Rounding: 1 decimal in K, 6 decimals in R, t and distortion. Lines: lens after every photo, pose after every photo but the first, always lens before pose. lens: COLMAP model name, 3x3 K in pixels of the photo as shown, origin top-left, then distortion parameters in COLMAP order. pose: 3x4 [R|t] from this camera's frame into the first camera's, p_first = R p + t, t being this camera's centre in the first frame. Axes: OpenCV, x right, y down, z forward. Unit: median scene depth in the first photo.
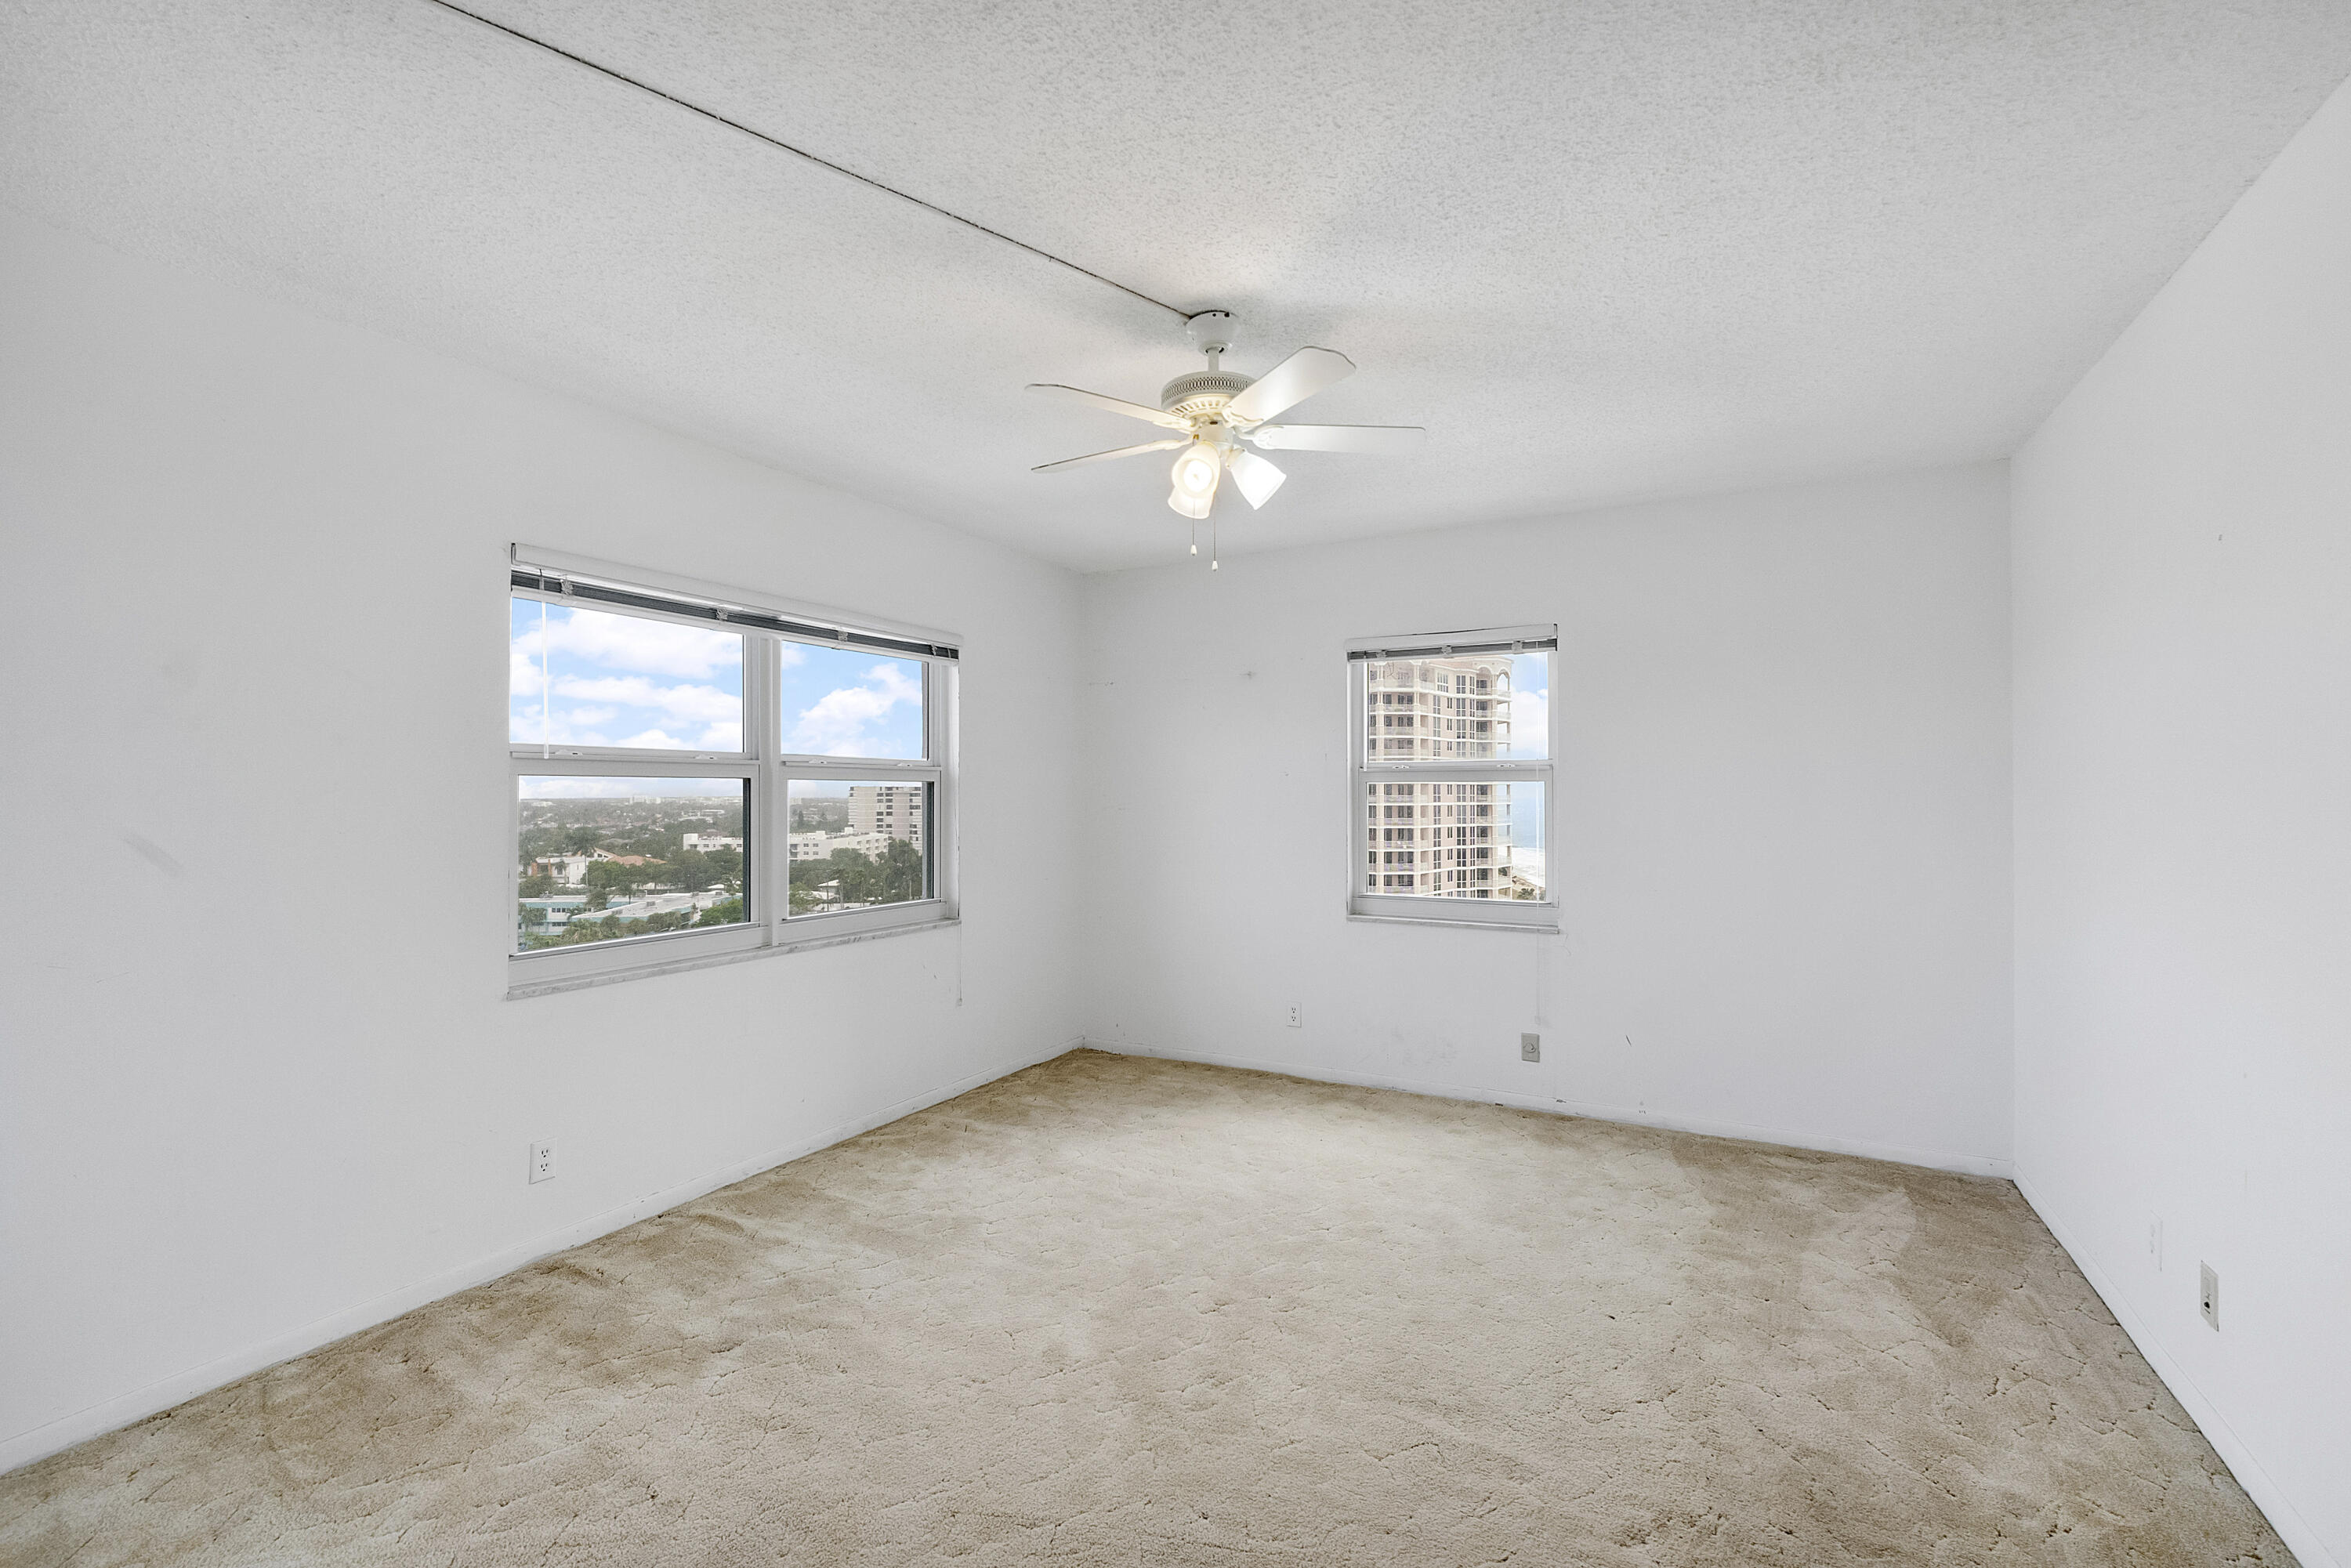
lens RADIAL K [[1000.3, 0, 1178.5], [0, 1000.3, 788.5], [0, 0, 1]] dist [-0.007692, 0.000366]
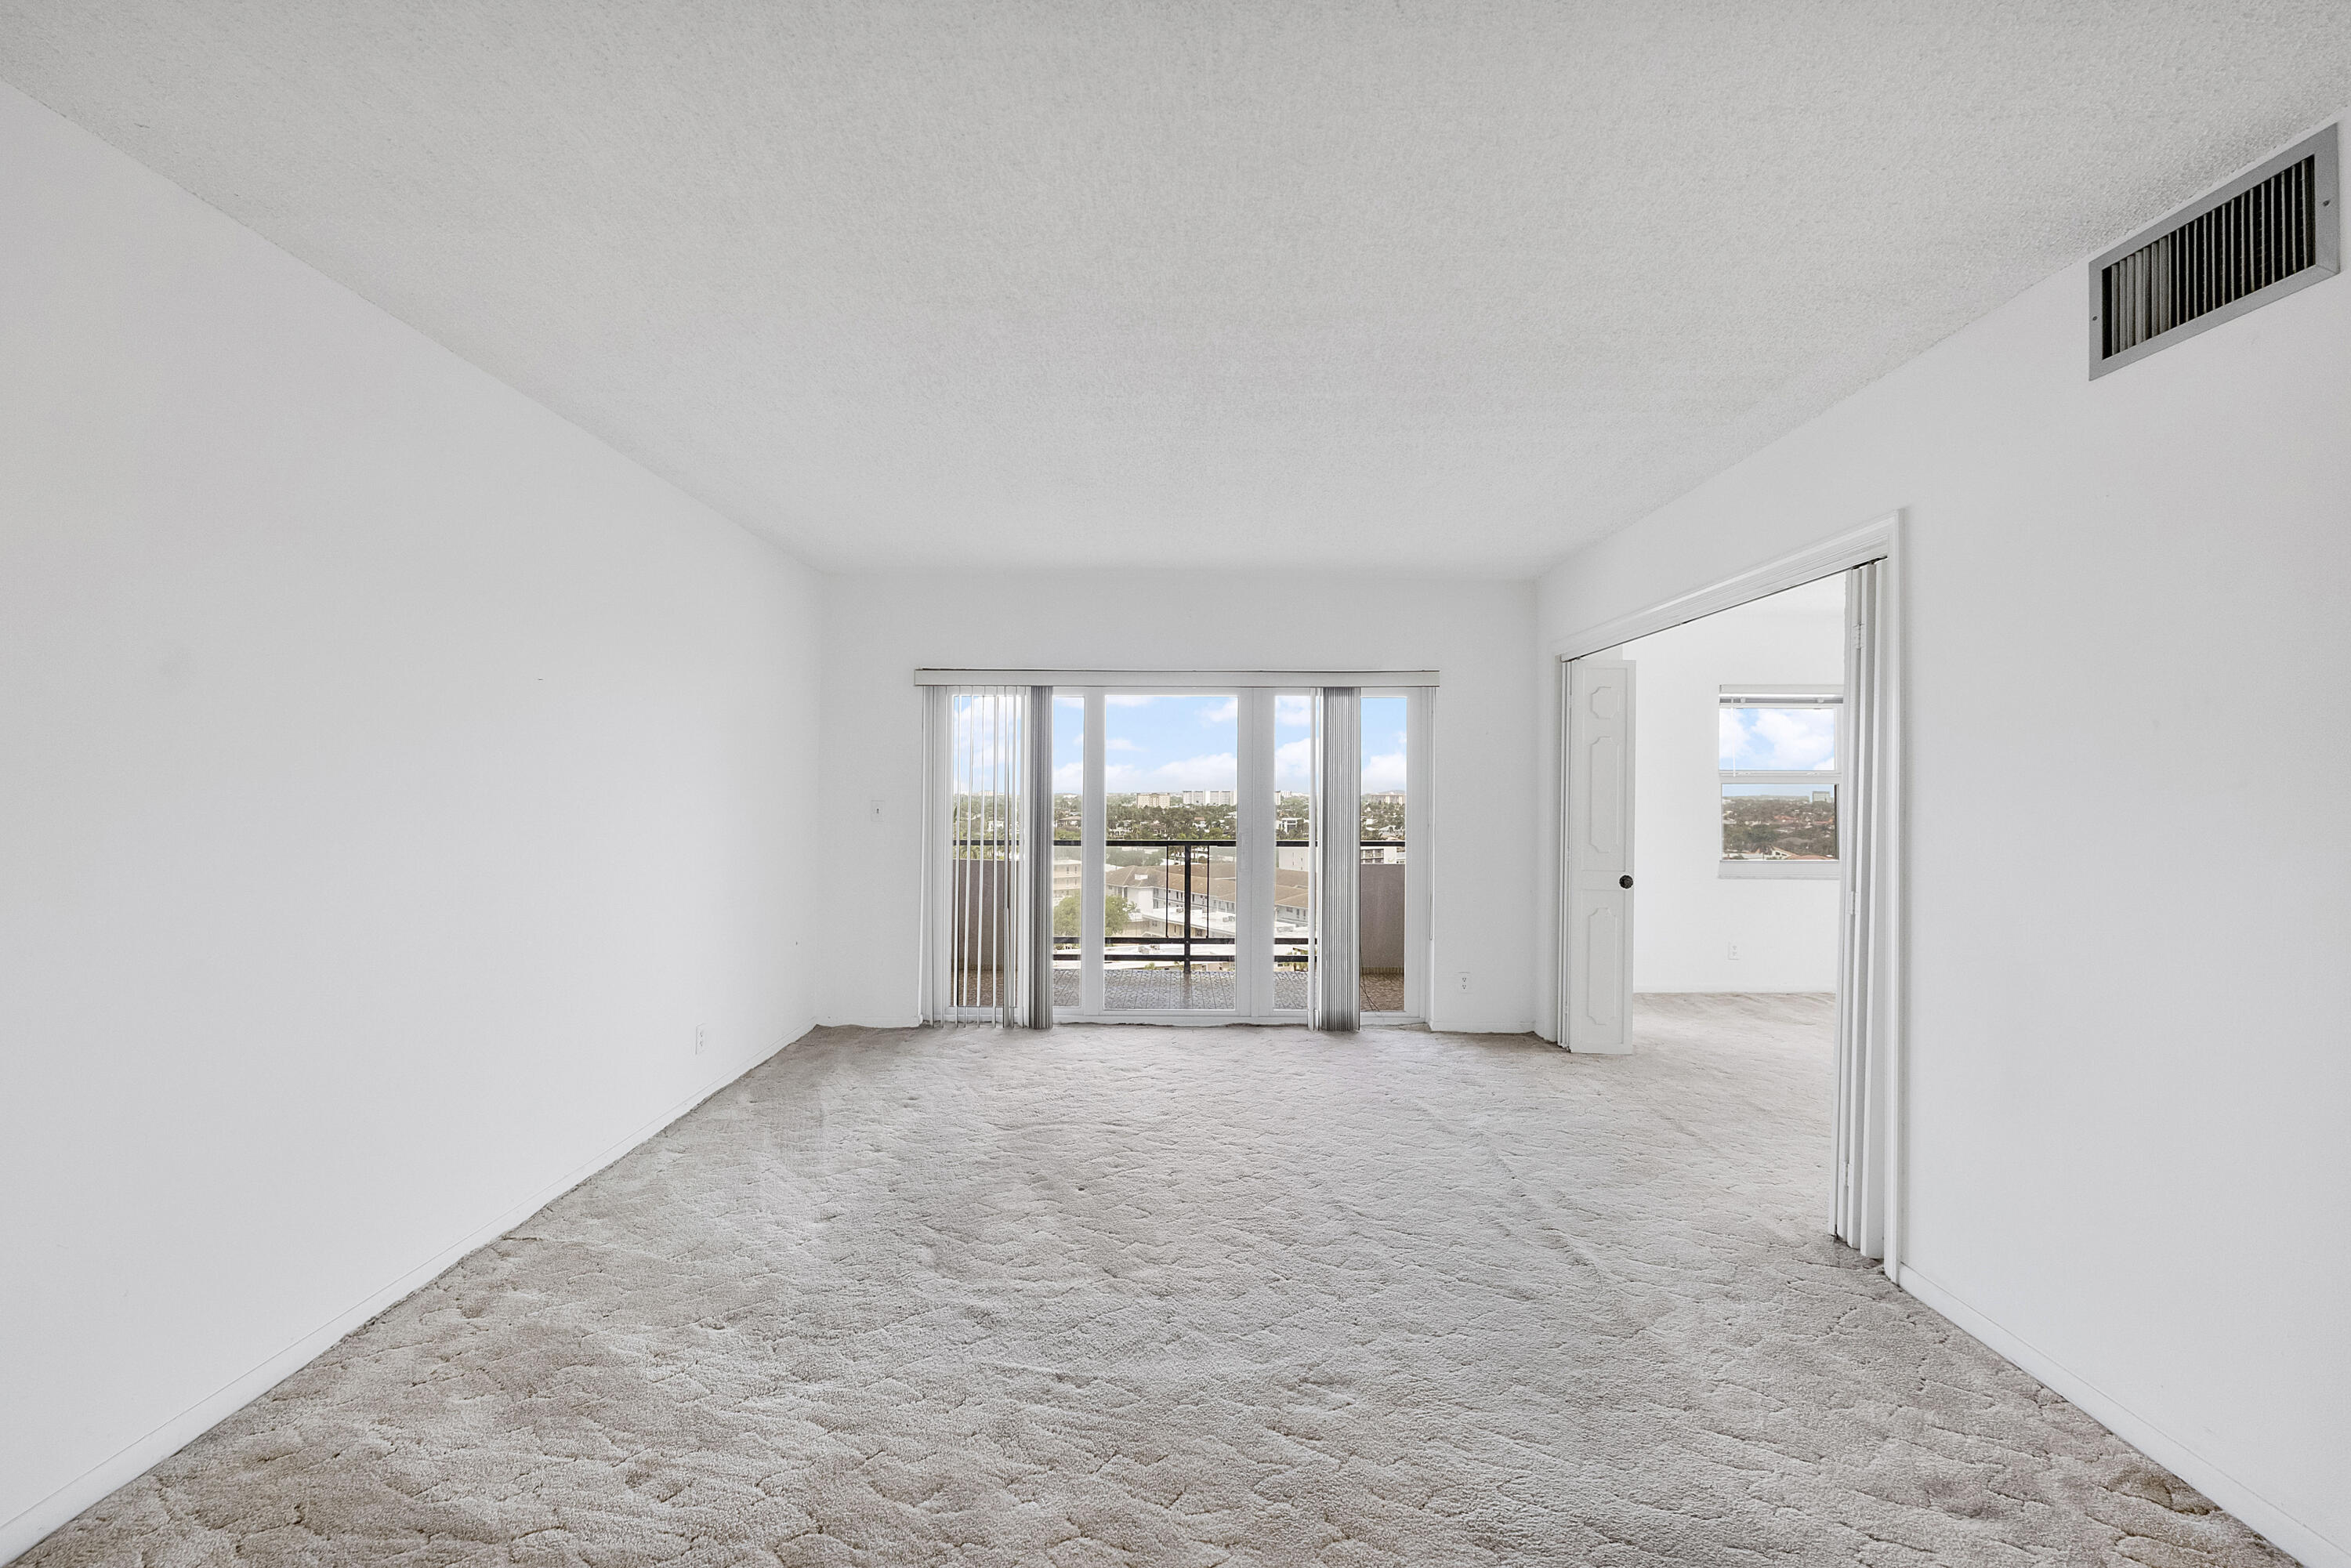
lens RADIAL K [[1000.3, 0, 1182.0], [0, 1000.3, 786.2], [0, 0, 1]] dist [-0.007692, 0.000366]
pose [[0.484967, 0.000603, -0.874532, 0.611081], [-0.000932, 1.000000, 0.000173, -0.004714], [0.874532, 0.000731, 0.484967, -0.972712]]
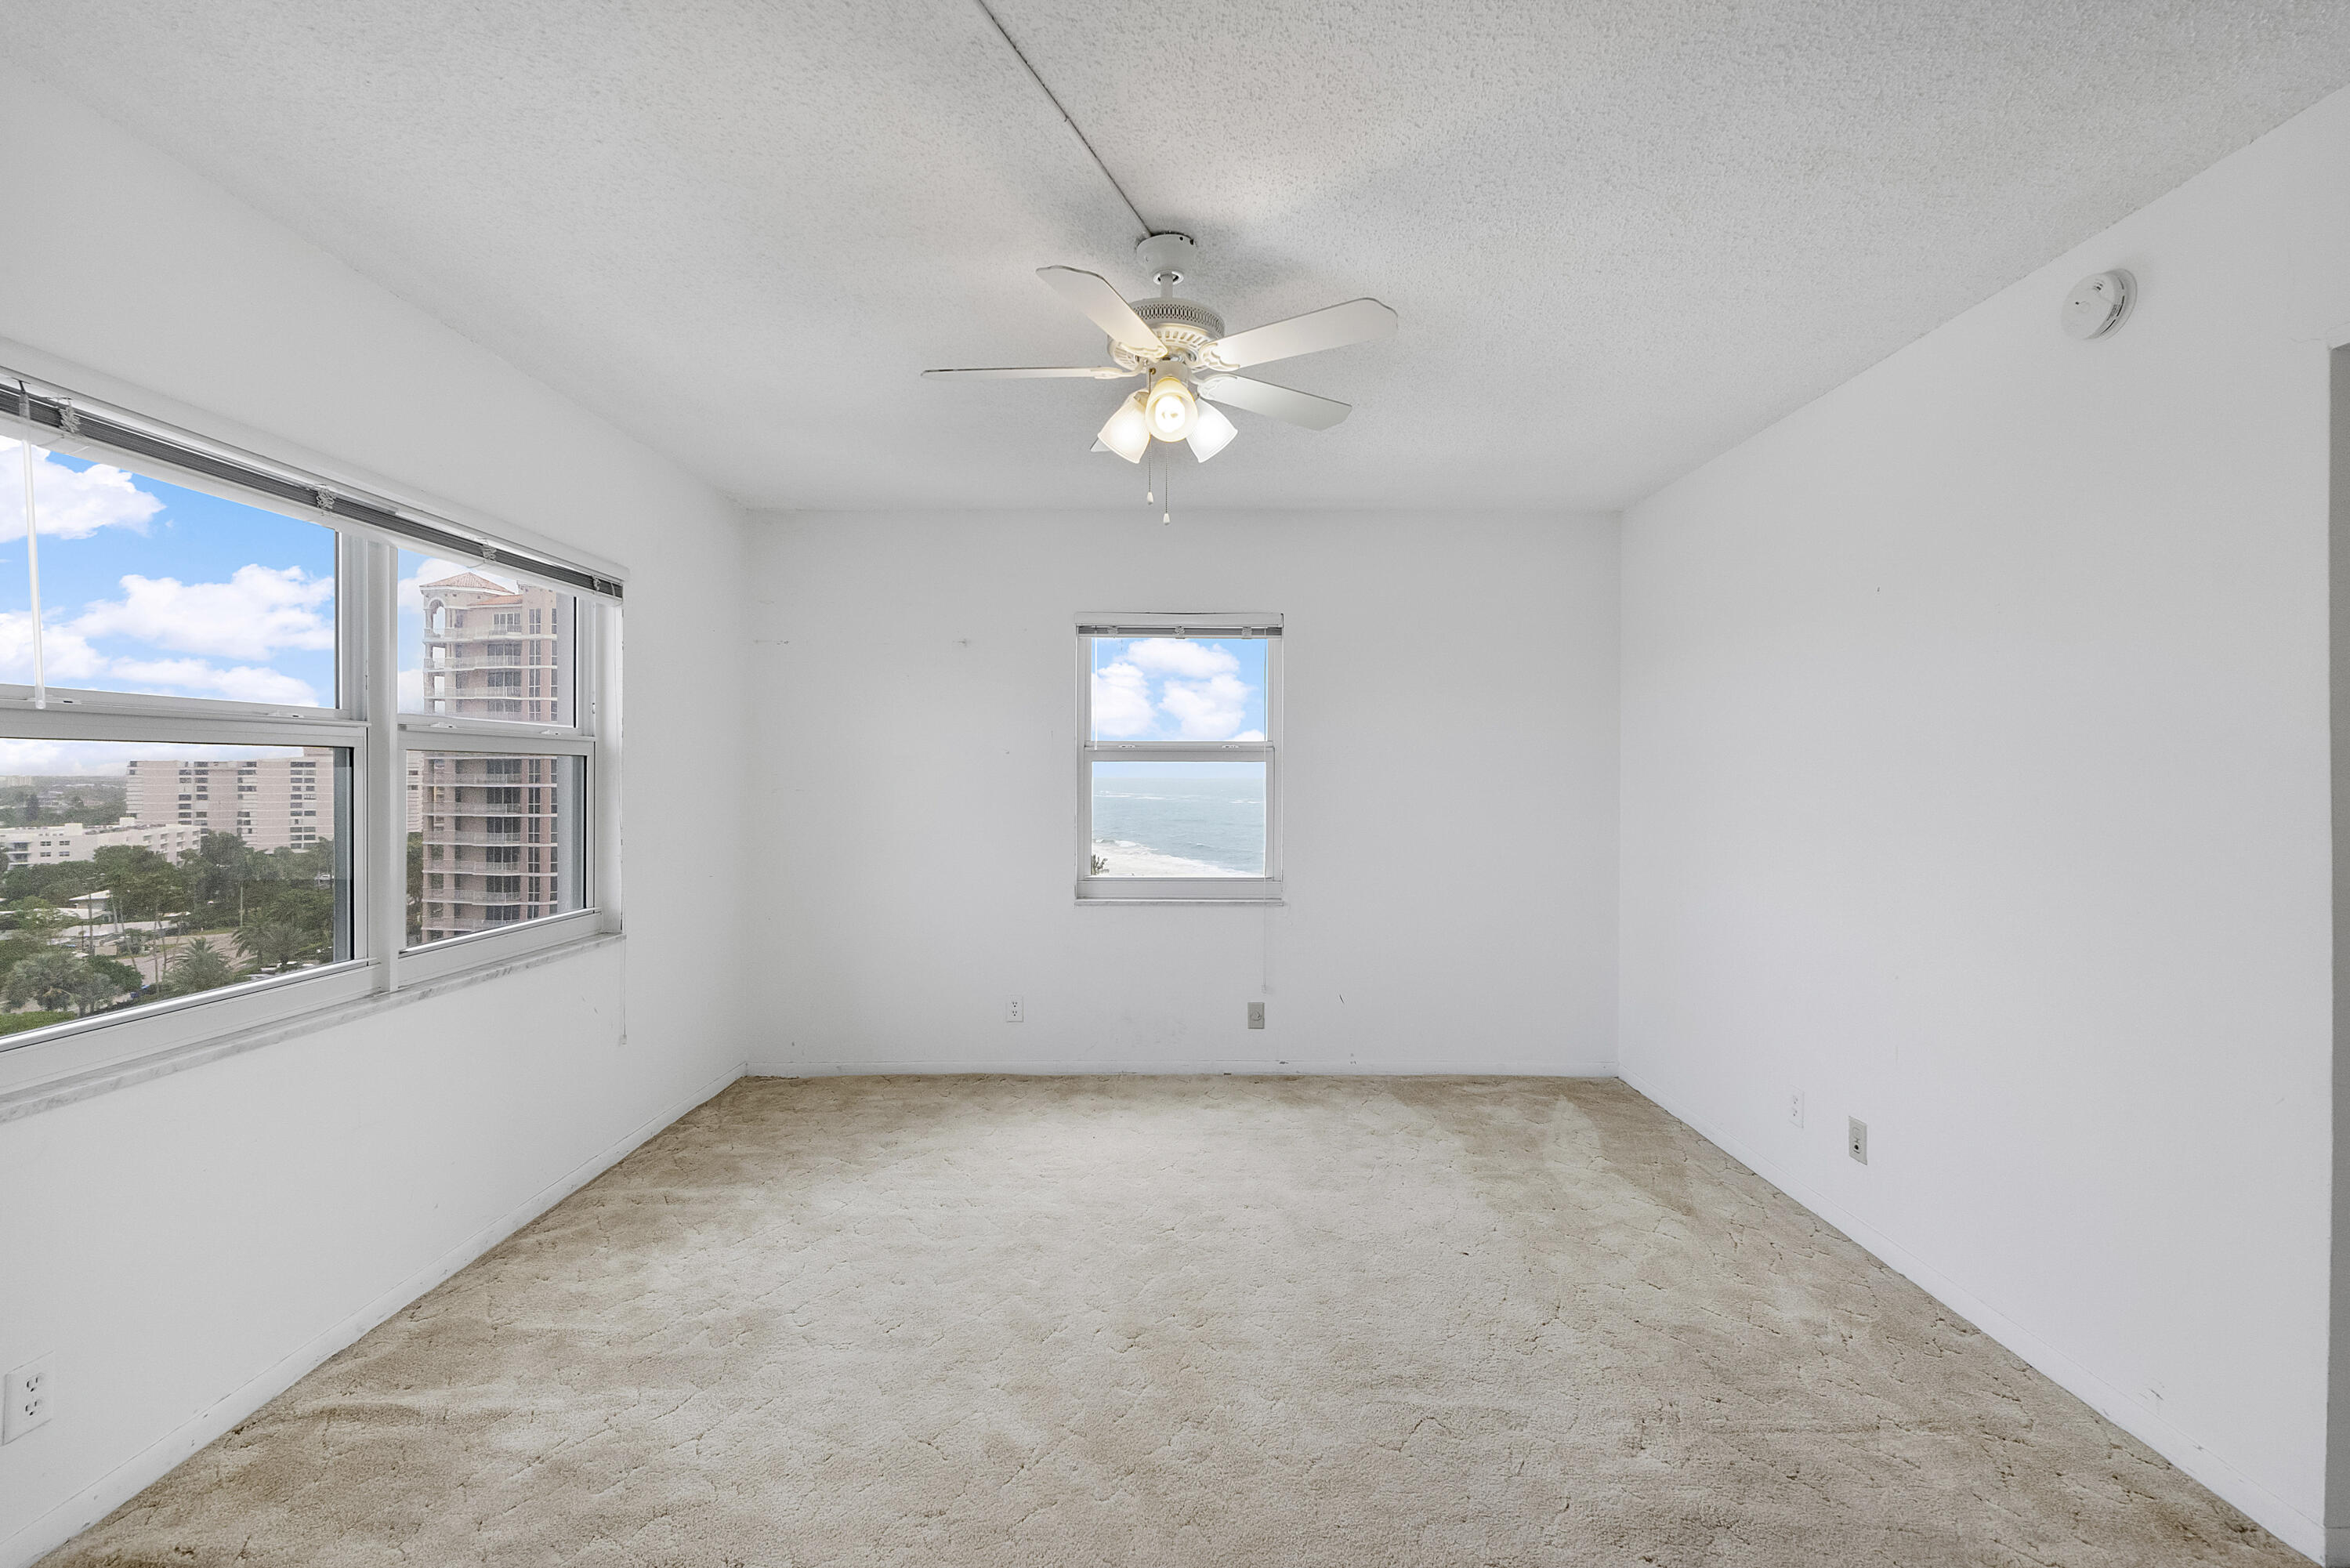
lens RADIAL K [[999.9, 0, 1181.9], [0, 999.9, 776.2], [0, 0, 1]] dist [-0.007692, 0.000366]
pose [[0.878451, 0.001795, 0.477828, -0.254833], [-0.005626, 0.999962, 0.006585, 0.001622], [-0.477799, -0.008473, 0.878428, 0.136508]]
